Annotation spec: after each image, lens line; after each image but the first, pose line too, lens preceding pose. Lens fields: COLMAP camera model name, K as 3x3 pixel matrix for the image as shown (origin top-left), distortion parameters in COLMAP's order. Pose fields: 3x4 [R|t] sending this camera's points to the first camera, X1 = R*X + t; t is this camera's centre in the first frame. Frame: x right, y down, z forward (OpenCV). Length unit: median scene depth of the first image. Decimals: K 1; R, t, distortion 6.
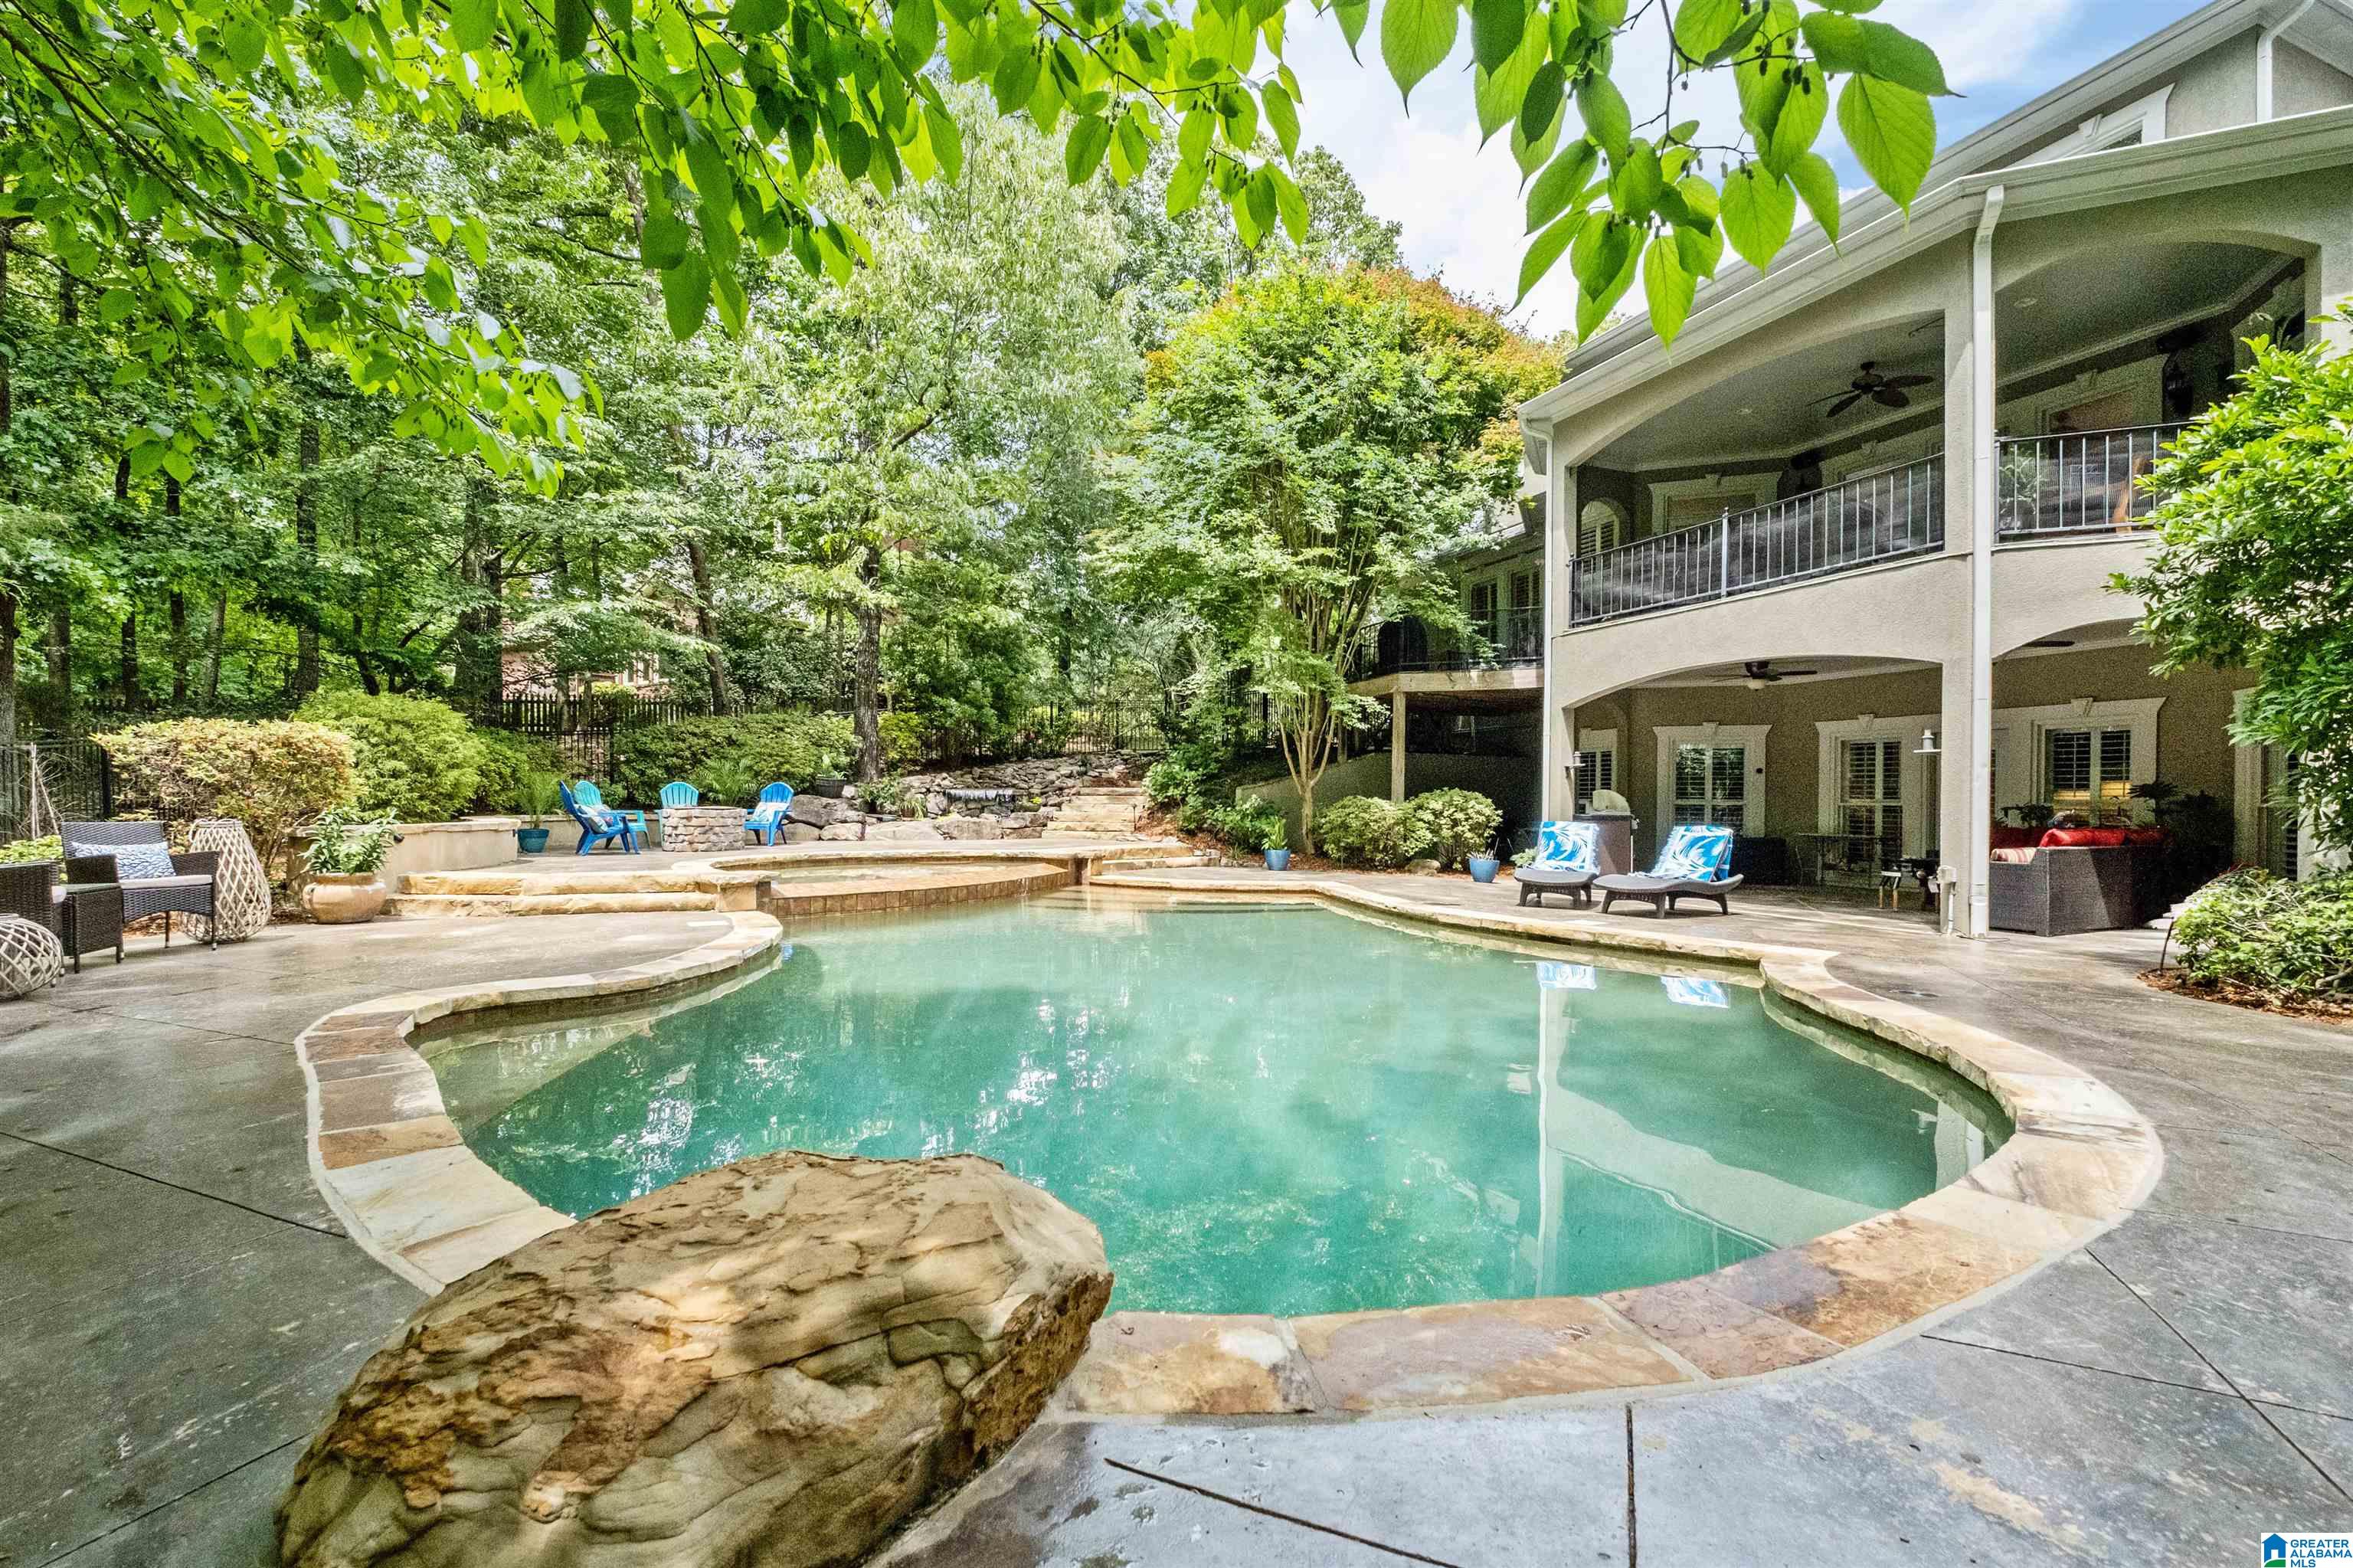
lens RADIAL K [[1012.6, 0, 1171.8], [0, 1012.6, 799.0], [0, 0, 1]] dist [-0.002021, -0.000905]
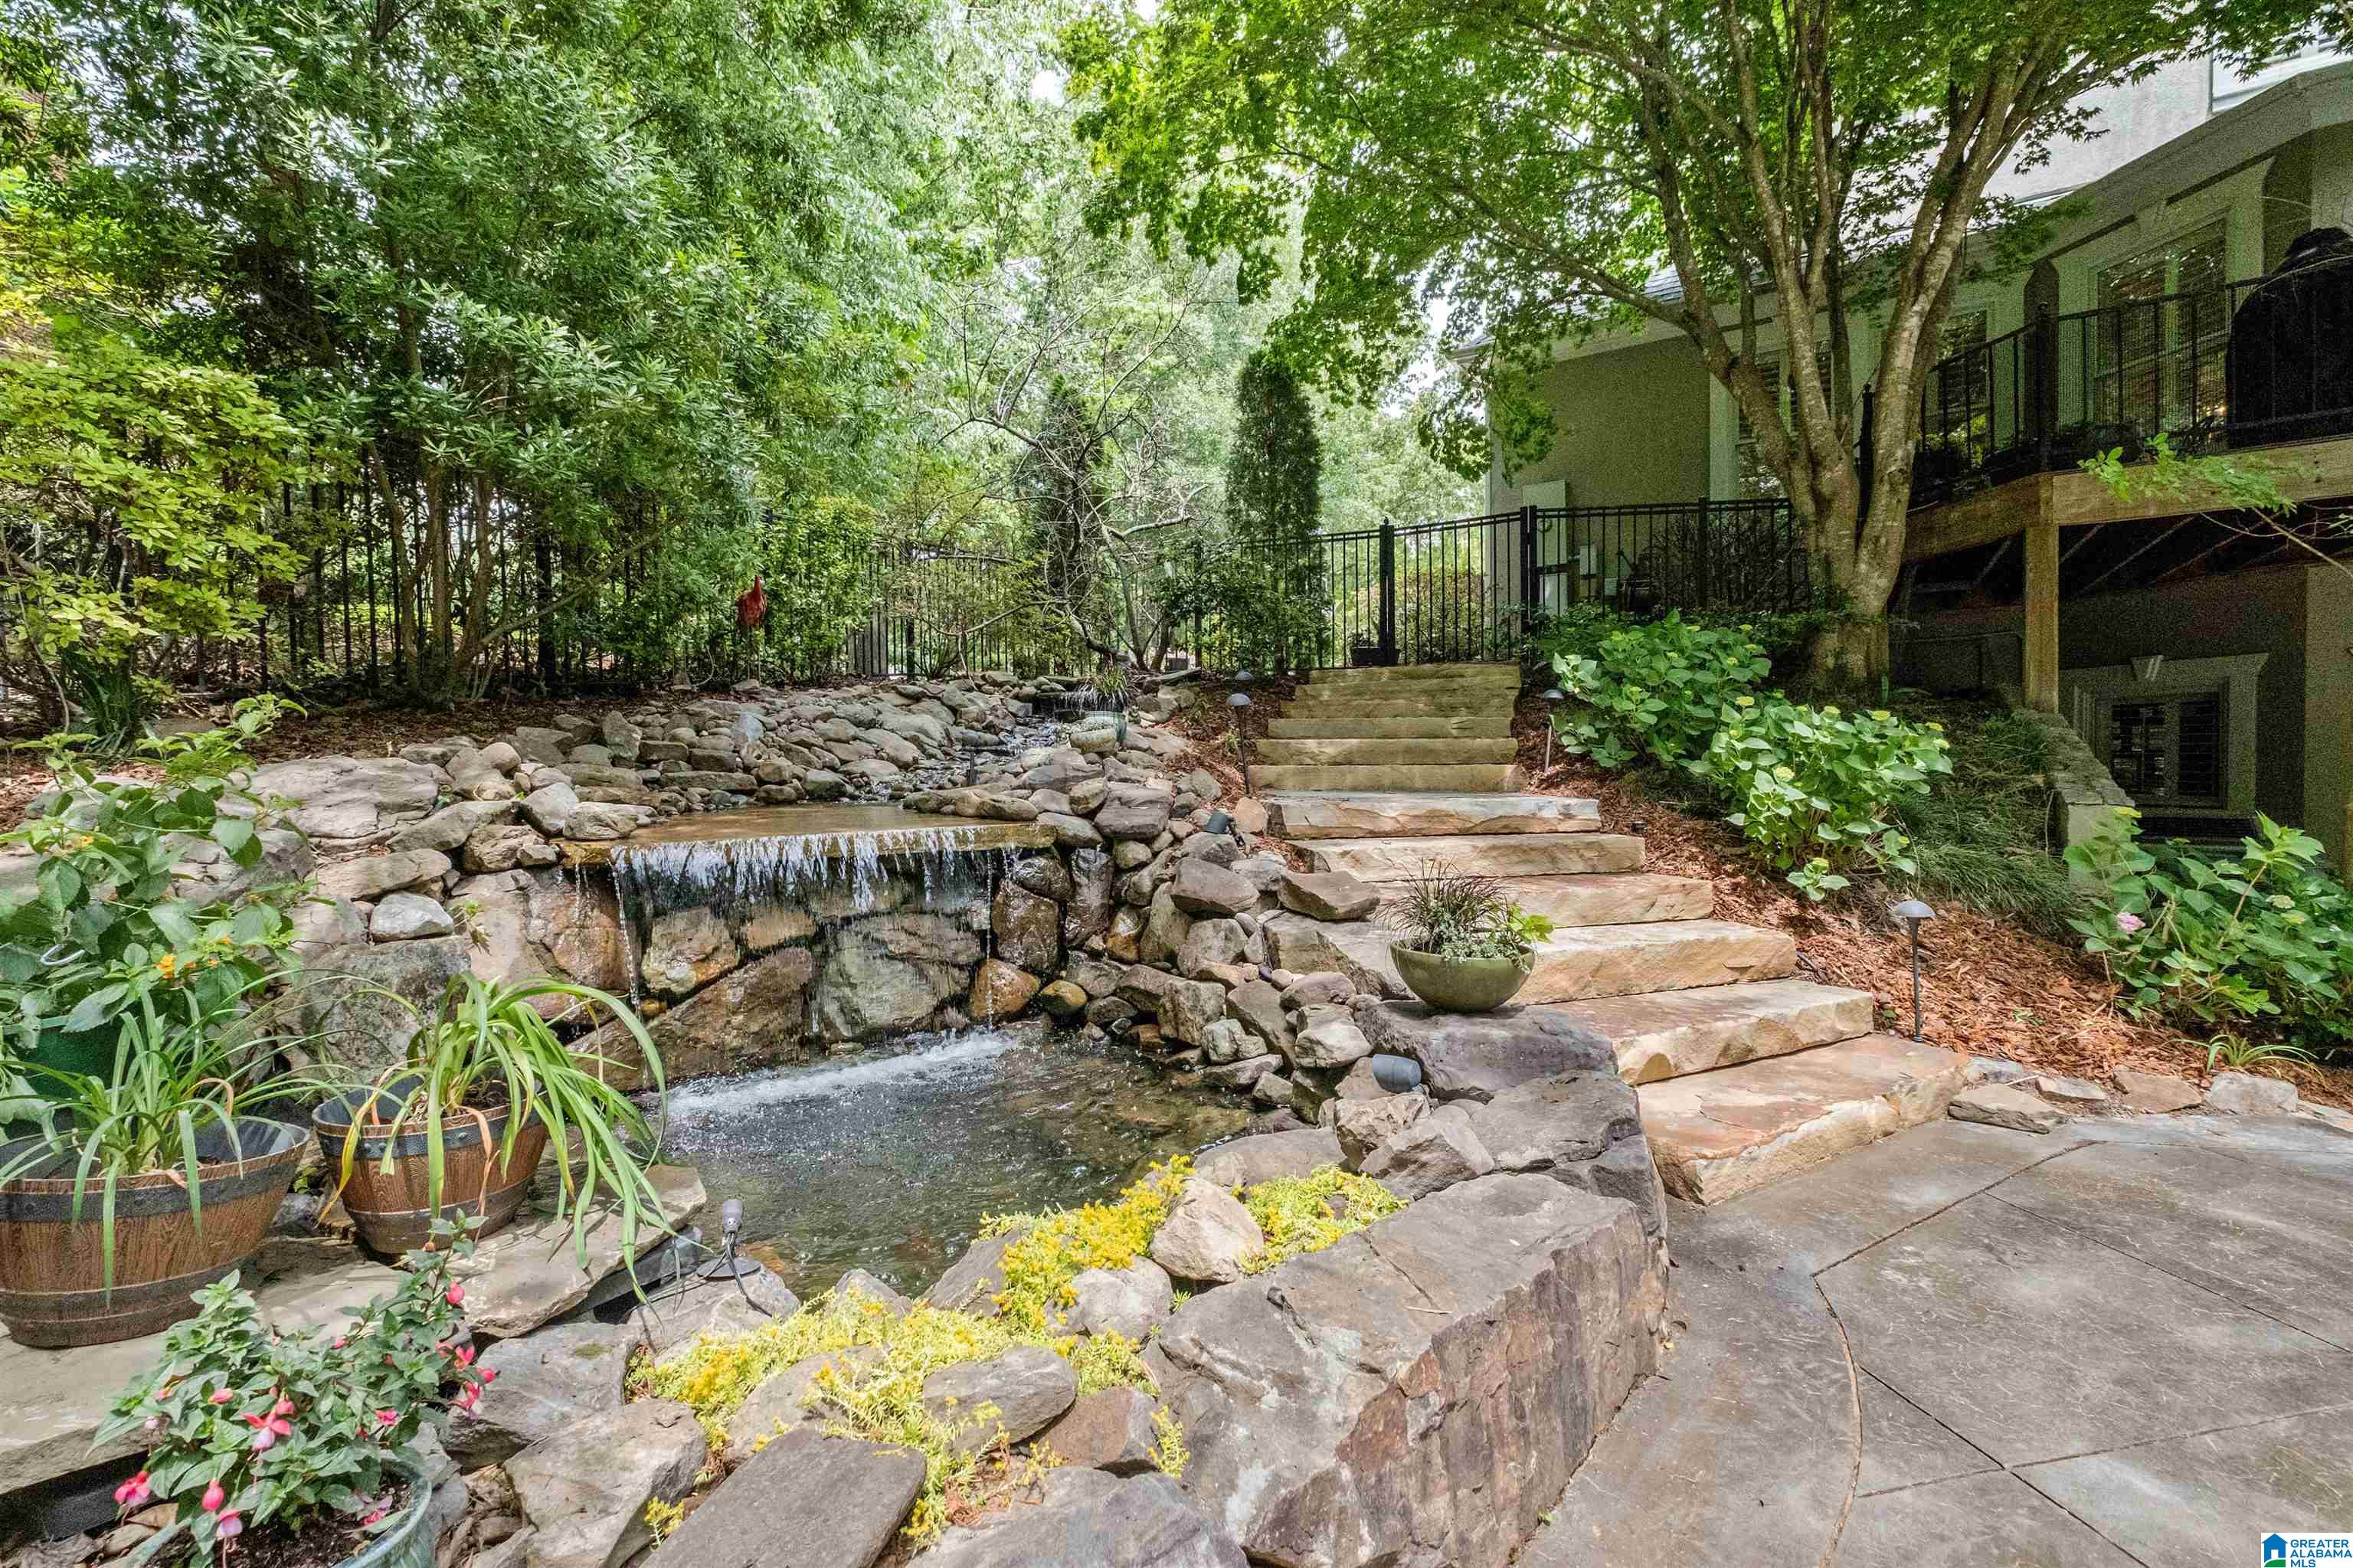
lens RADIAL K [[998.9, 0, 1176.5], [0, 998.9, 784.0], [0, 0, 1]] dist [-0.002006, -0.000385]
pose [[0.811940, -0.026712, 0.583129, -0.289761], [0.012336, 0.999515, 0.028608, -0.026998], [-0.583610, -0.016035, 0.811875, 0.991477]]
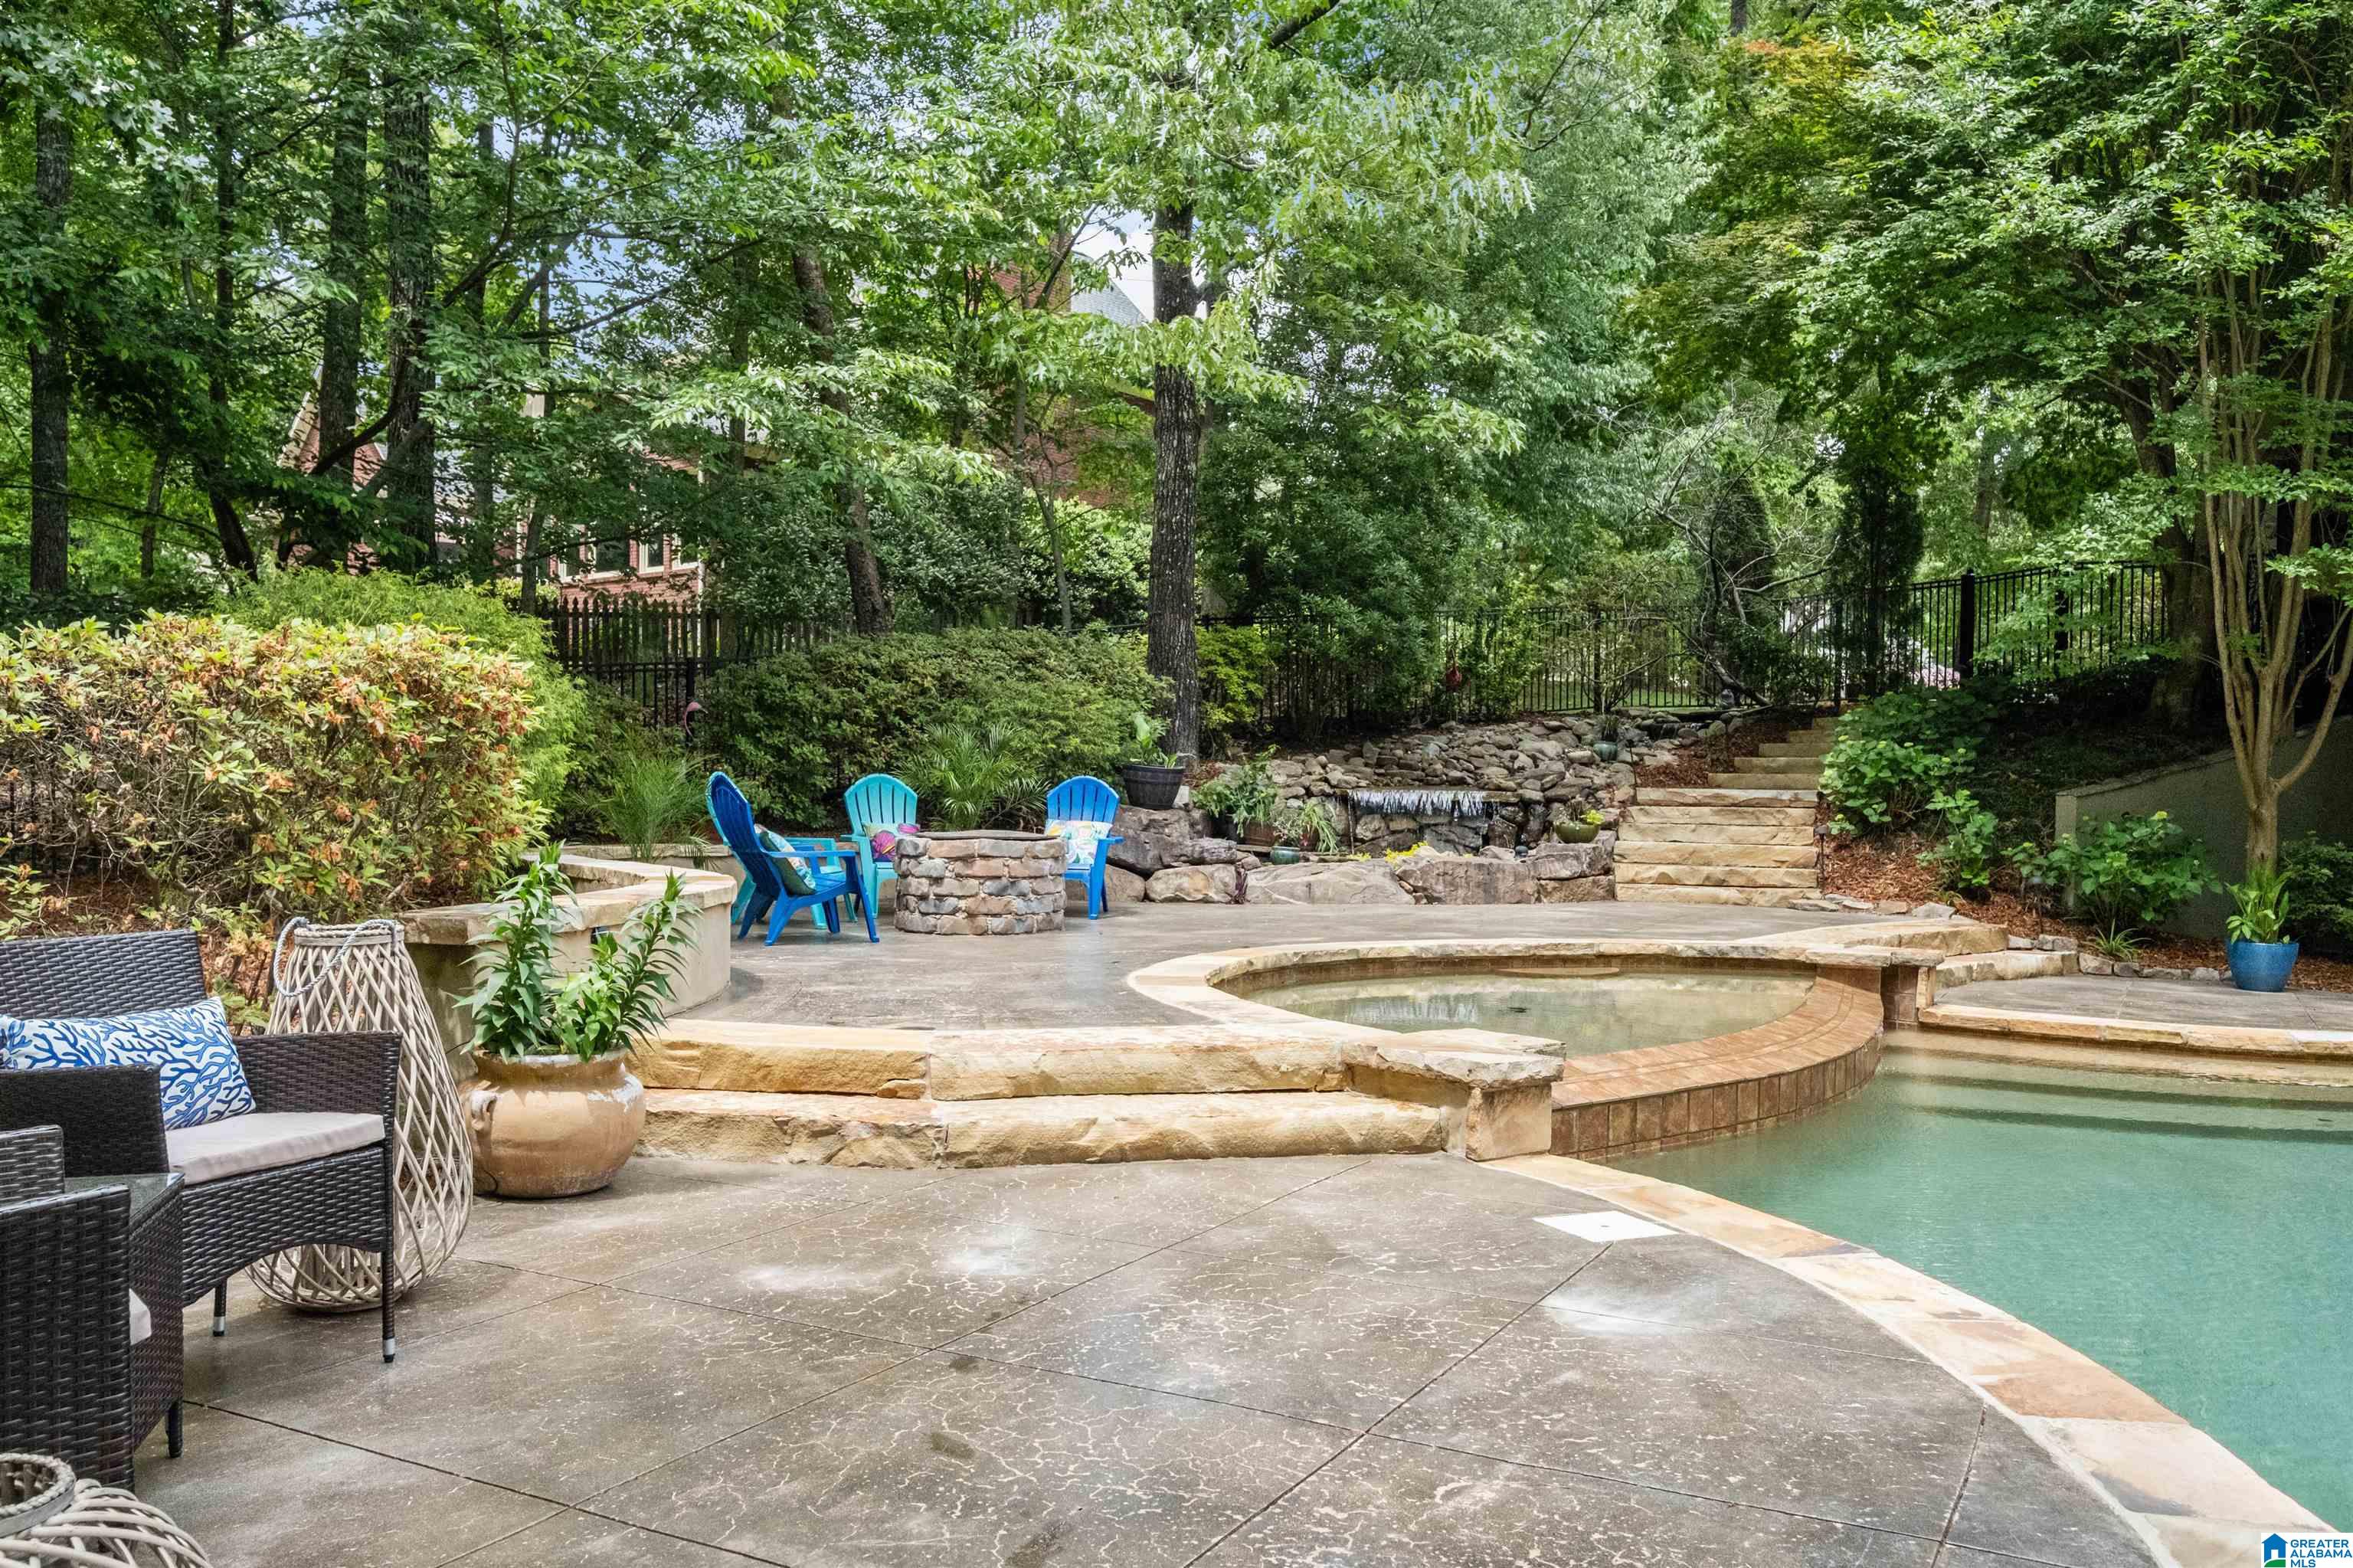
lens RADIAL K [[1773.2, 0, 1176.5], [0, 1773.2, 784.0], [0, 0, 1]] dist [-0.002289, -0.000578]
pose [[0.996432, 0.006392, -0.084160, -0.279675], [-0.006833, 0.999964, -0.004944, -0.009257], [0.084125, 0.005501, 0.996440, 0.206726]]
